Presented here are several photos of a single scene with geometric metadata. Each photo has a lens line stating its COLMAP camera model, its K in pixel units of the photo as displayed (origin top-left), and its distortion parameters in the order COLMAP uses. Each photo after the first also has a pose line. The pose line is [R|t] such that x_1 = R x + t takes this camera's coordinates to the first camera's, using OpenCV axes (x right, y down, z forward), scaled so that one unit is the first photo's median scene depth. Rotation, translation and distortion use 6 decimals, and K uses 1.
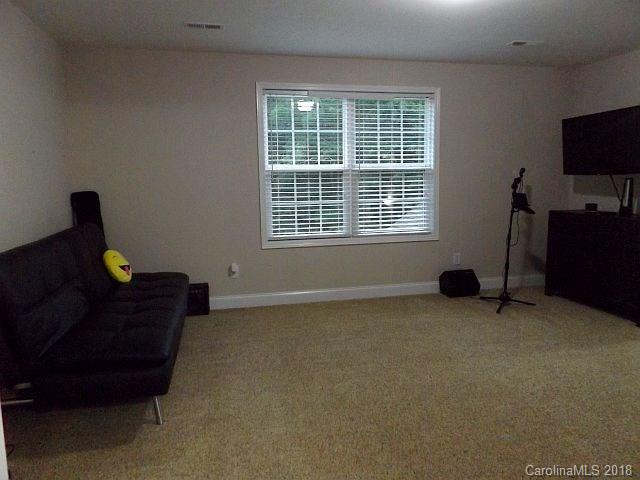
lens RADIAL K [[475.4, 0, 322.0], [0, 475.4, 238.7], [0, 0, 1]] dist [-0.013178, 0.011444]
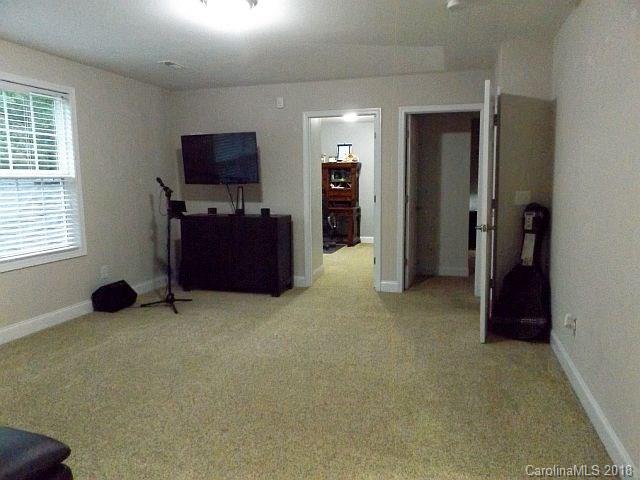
lens RADIAL K [[475.4, 0, 323.4], [0, 475.4, 240.5], [0, 0, 1]] dist [-0.013178, 0.011444]
pose [[0.482057, -0.098494, 0.870586, -0.345192], [0.111474, 0.992480, 0.050559, -0.021022], [-0.869019, 0.072676, 0.489412, 0.160859]]
